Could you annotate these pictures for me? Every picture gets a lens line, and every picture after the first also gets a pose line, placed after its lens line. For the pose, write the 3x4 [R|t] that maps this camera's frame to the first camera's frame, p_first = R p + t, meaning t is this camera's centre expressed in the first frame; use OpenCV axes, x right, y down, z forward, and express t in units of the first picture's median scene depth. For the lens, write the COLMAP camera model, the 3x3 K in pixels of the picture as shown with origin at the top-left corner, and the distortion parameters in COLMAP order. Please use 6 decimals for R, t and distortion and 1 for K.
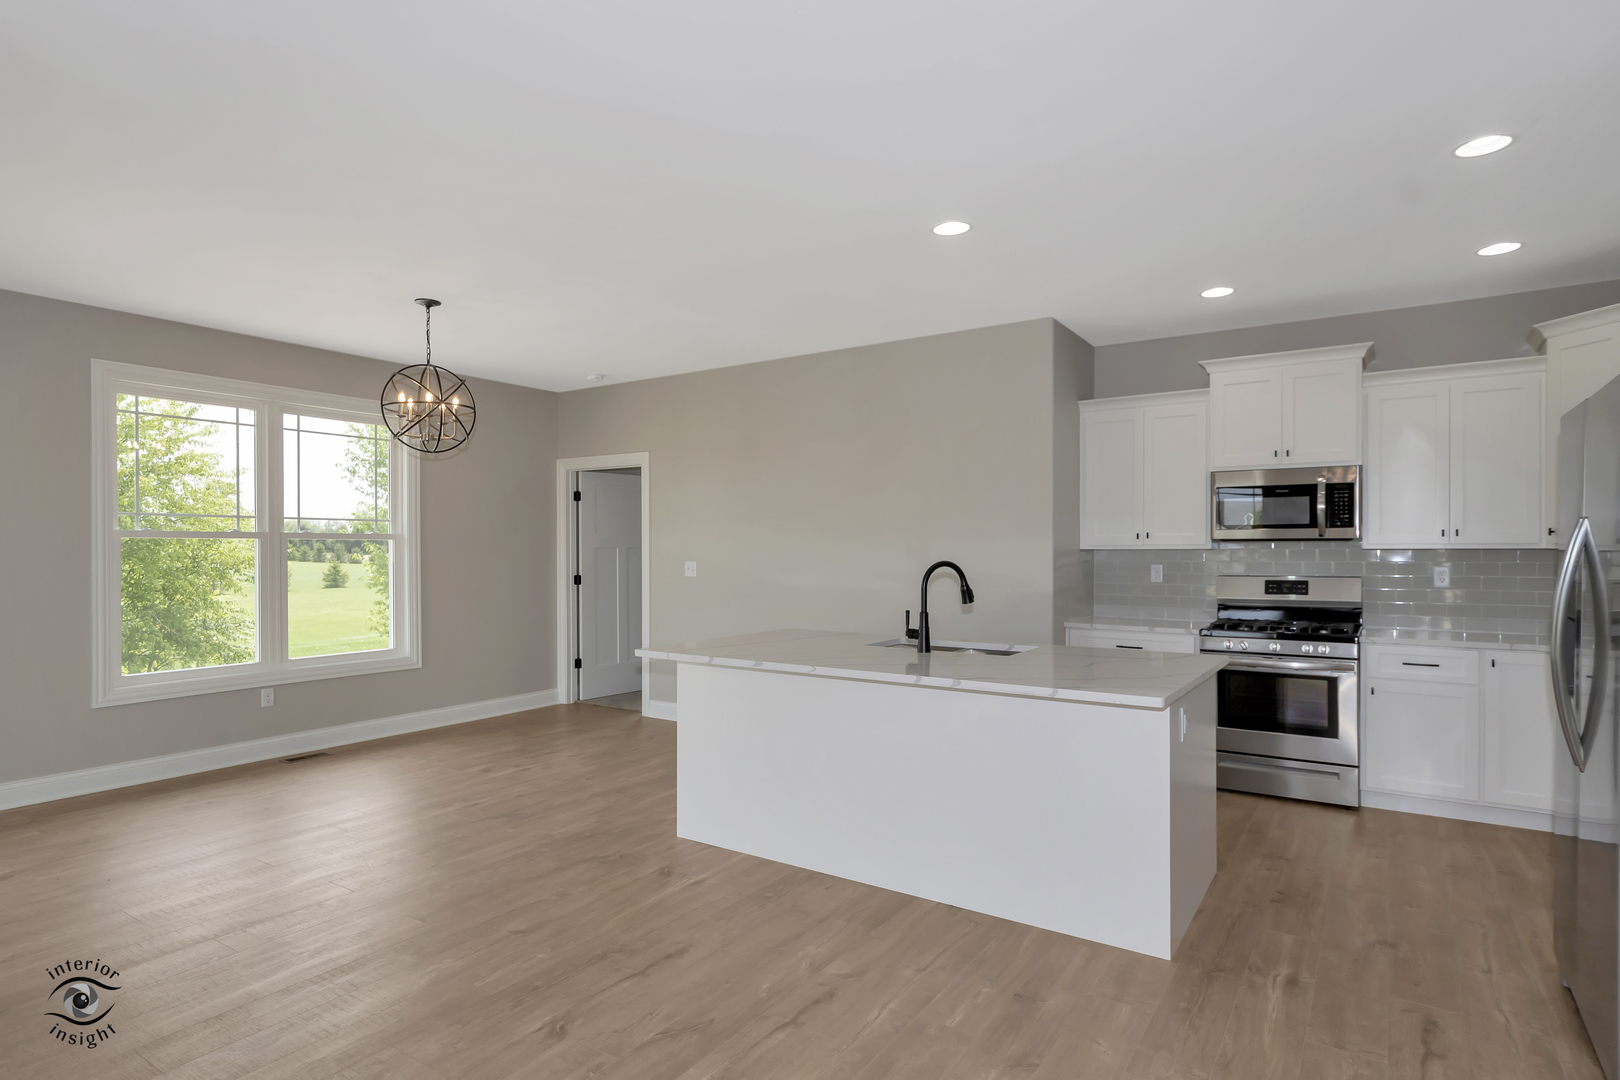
lens RADIAL K [[861.5, 0, 810.5], [0, 861.5, 543.3], [0, 0, 1]] dist [0.019771, -0.000089]
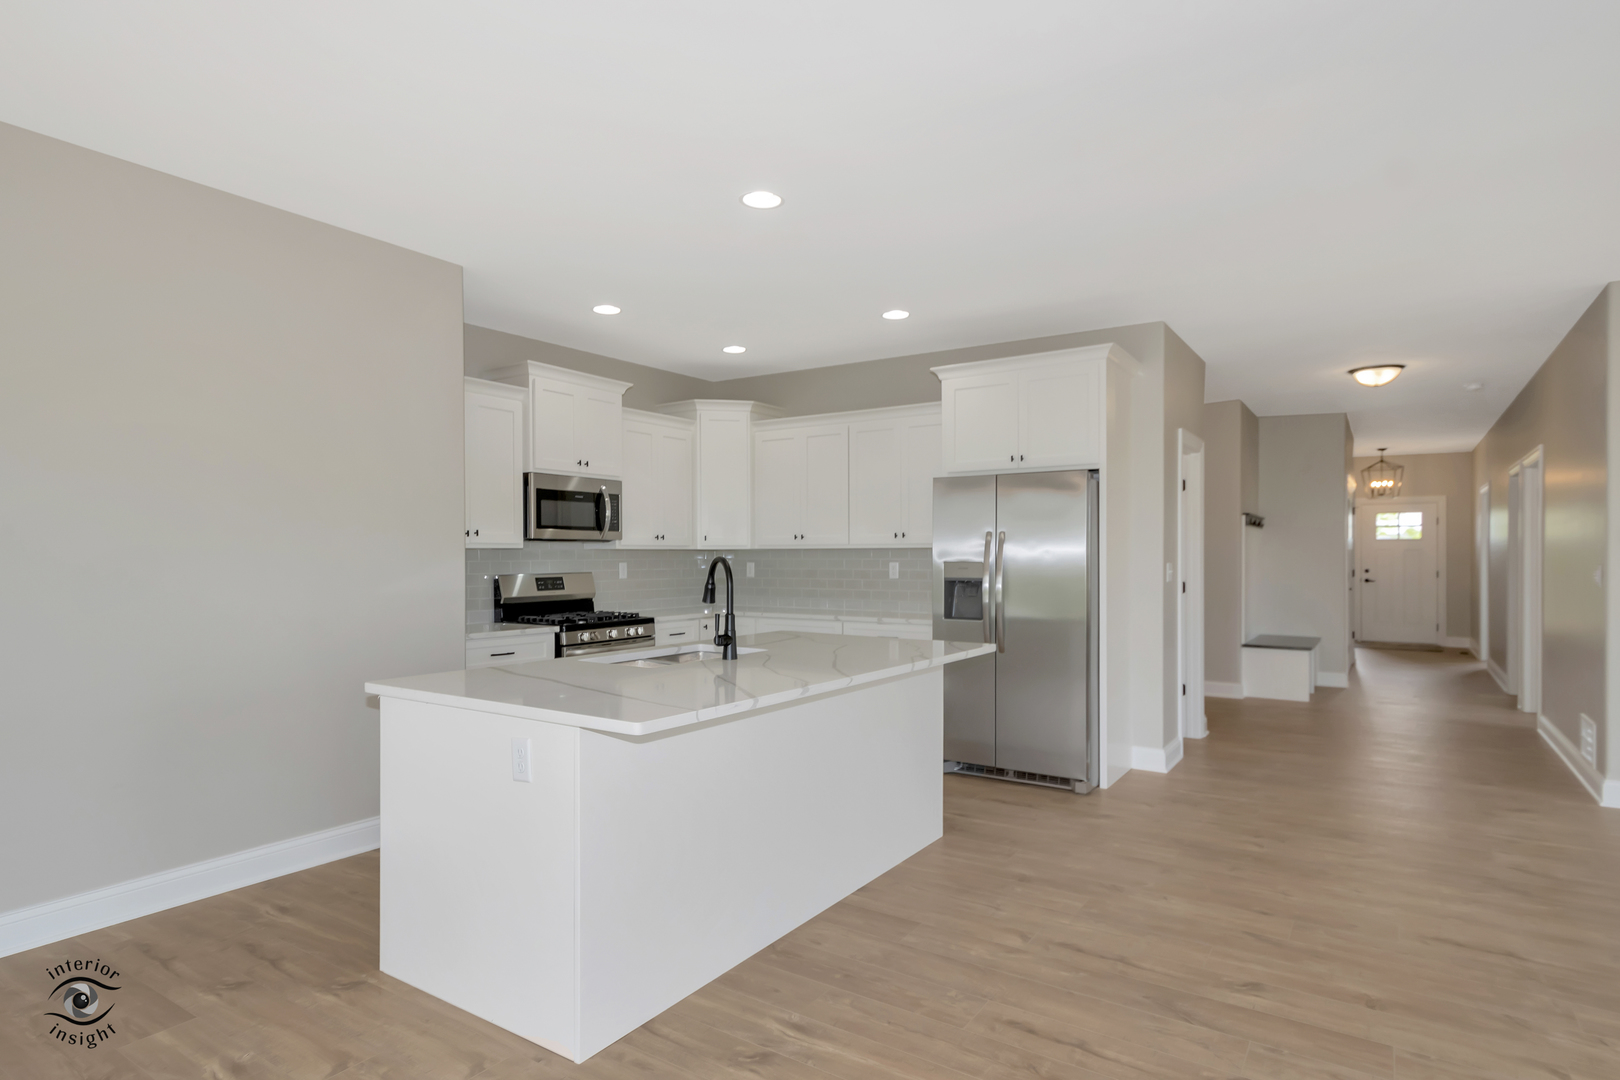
lens RADIAL K [[877.3, 0, 787.0], [0, 877.3, 561.2], [0, 0, 1]] dist [0.015801, -0.001463]
pose [[0.005590, -0.003337, 0.999979, -0.662023], [-0.006891, 0.999971, 0.003376, 0.019320], [-0.999961, -0.006910, 0.005567, 0.812629]]
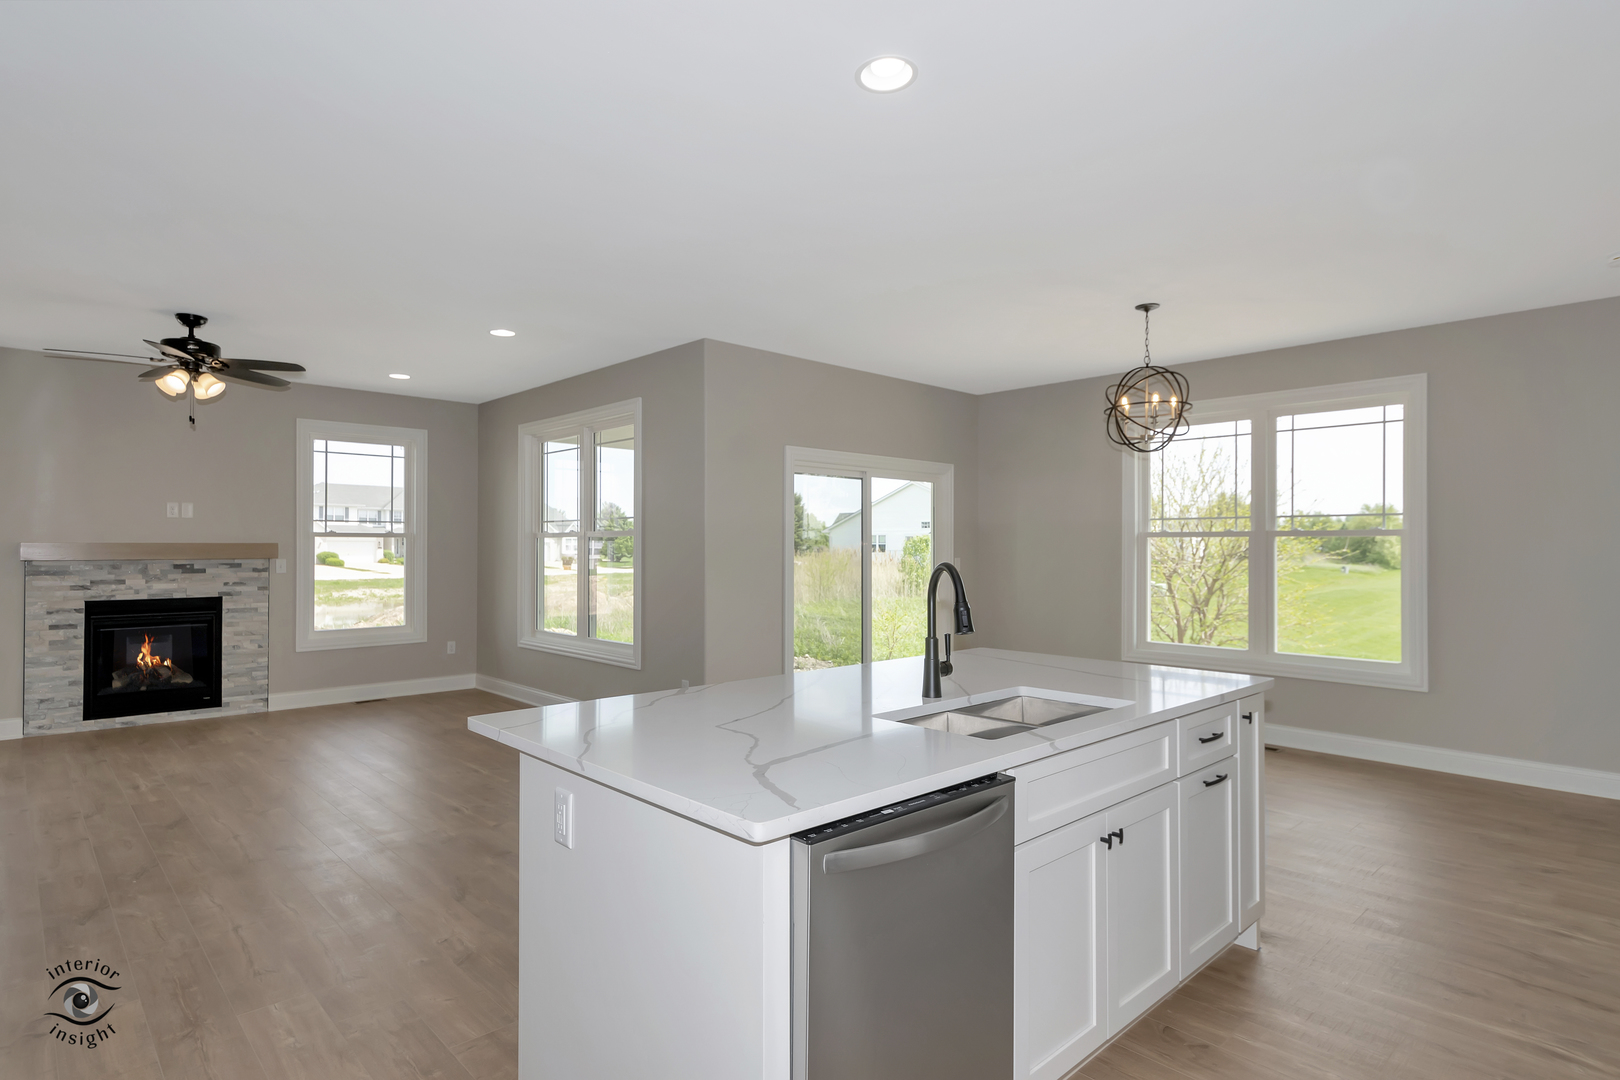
lens RADIAL K [[849.9, 0, 810.0], [0, 849.9, 540.0], [0, 0, 1]] dist [0.011152, 0.000083]
pose [[-0.225334, -0.011075, -0.974219, 0.696175], [0.004745, 0.999911, -0.012464, 0.011636], [0.974270, -0.007431, -0.225261, 0.922945]]
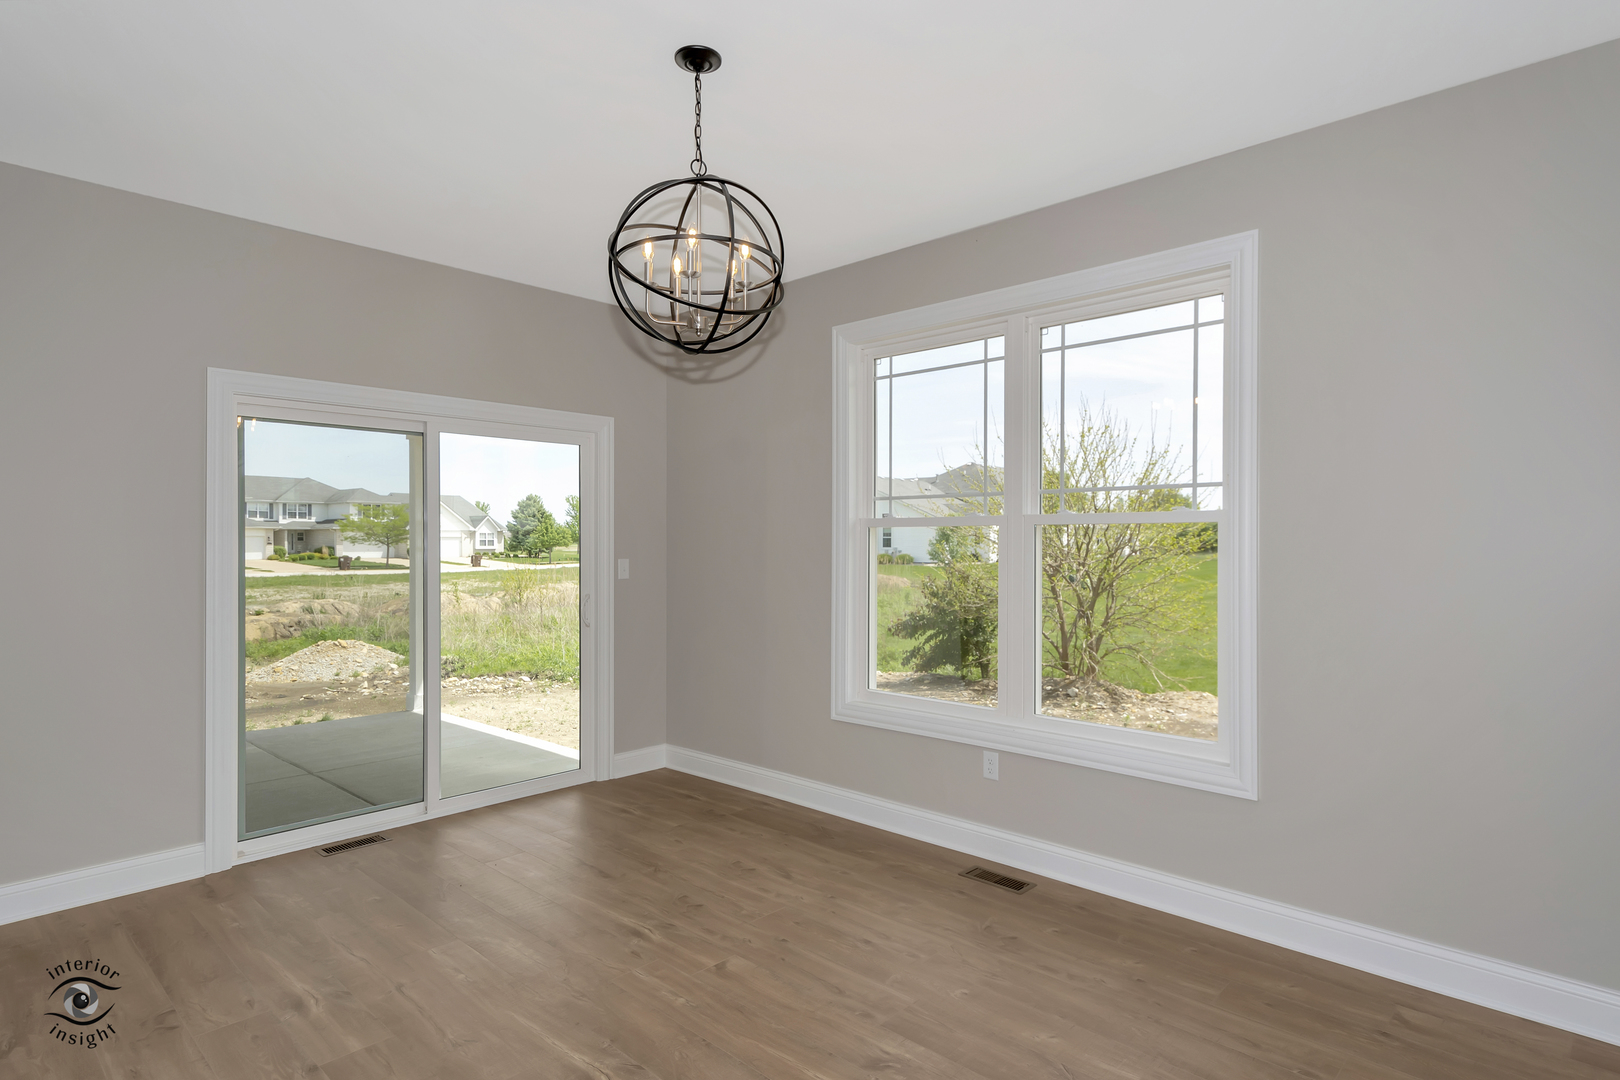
lens RADIAL K [[861.5, 0, 810.5], [0, 861.5, 543.3], [0, 0, 1]] dist [0.019771, -0.000089]
pose [[-0.167269, -0.000257, -0.985911, 0.059554], [0.007549, 0.999970, -0.001542, 0.010705], [0.985882, -0.007701, -0.167262, 1.267245]]
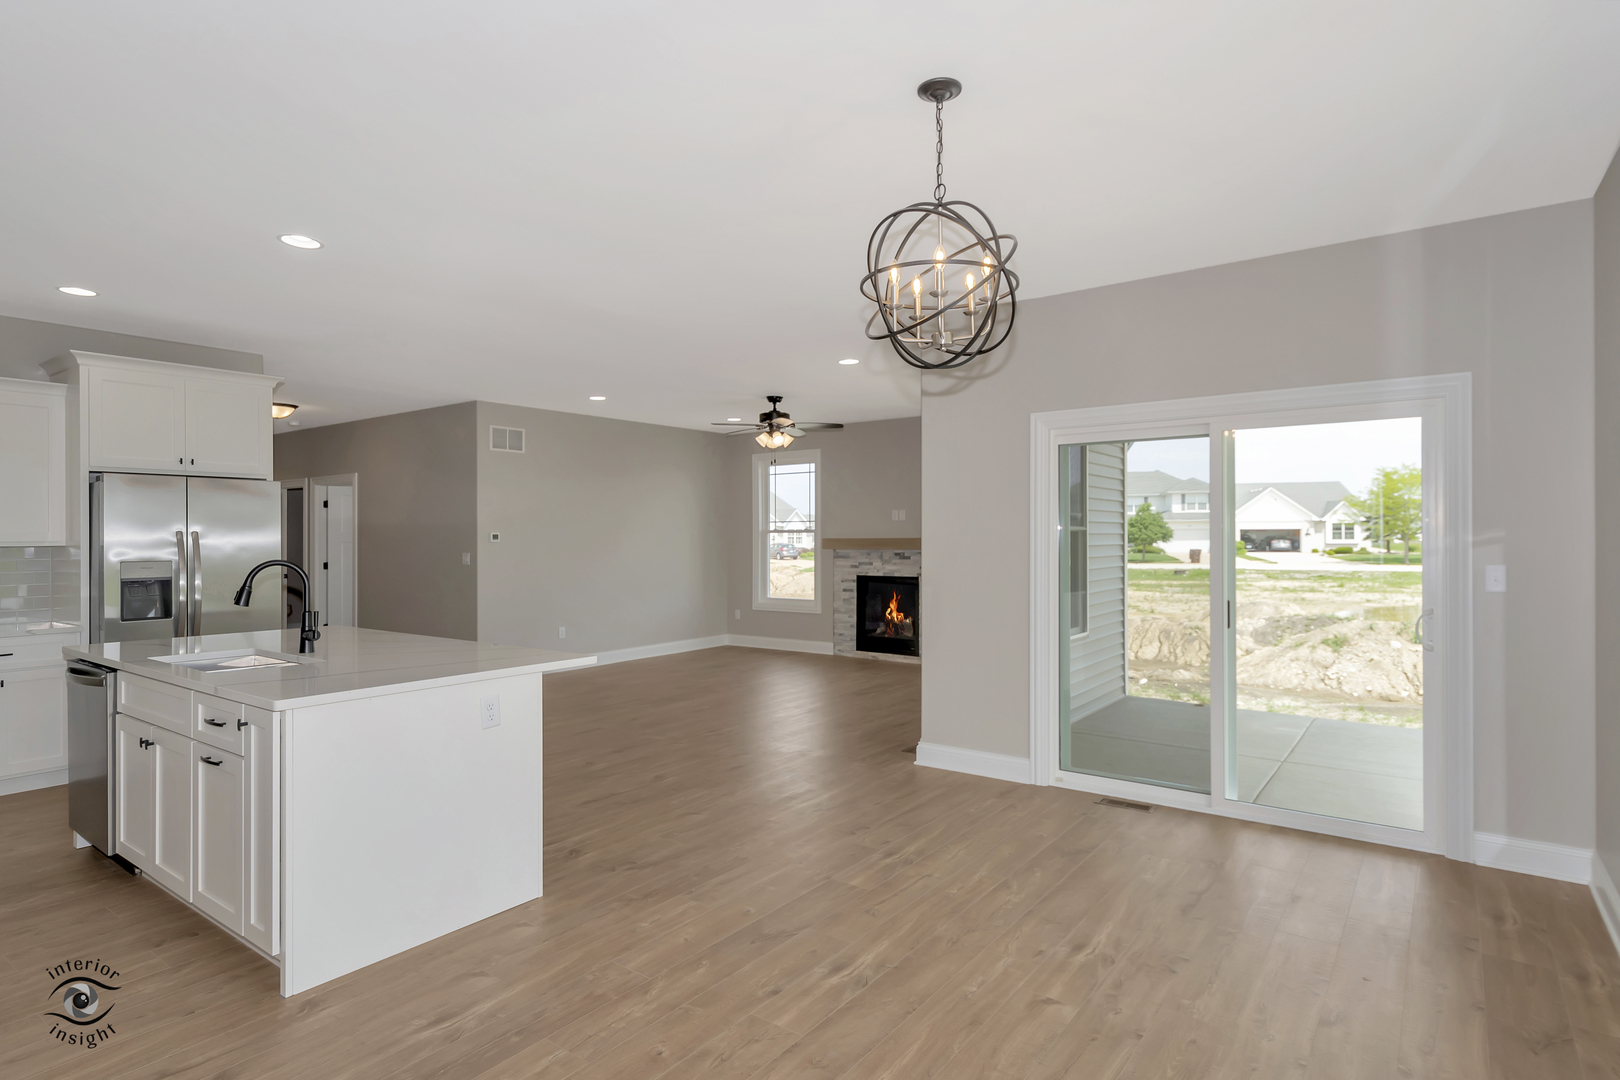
lens RADIAL K [[861.5, 0, 810.5], [0, 861.5, 543.3], [0, 0, 1]] dist [0.019771, -0.000089]
pose [[-0.998641, 0.005959, 0.051772, -0.425929], [0.006015, 0.999981, 0.000913, 0.002964], [-0.051765, 0.001223, -0.998659, 1.698161]]
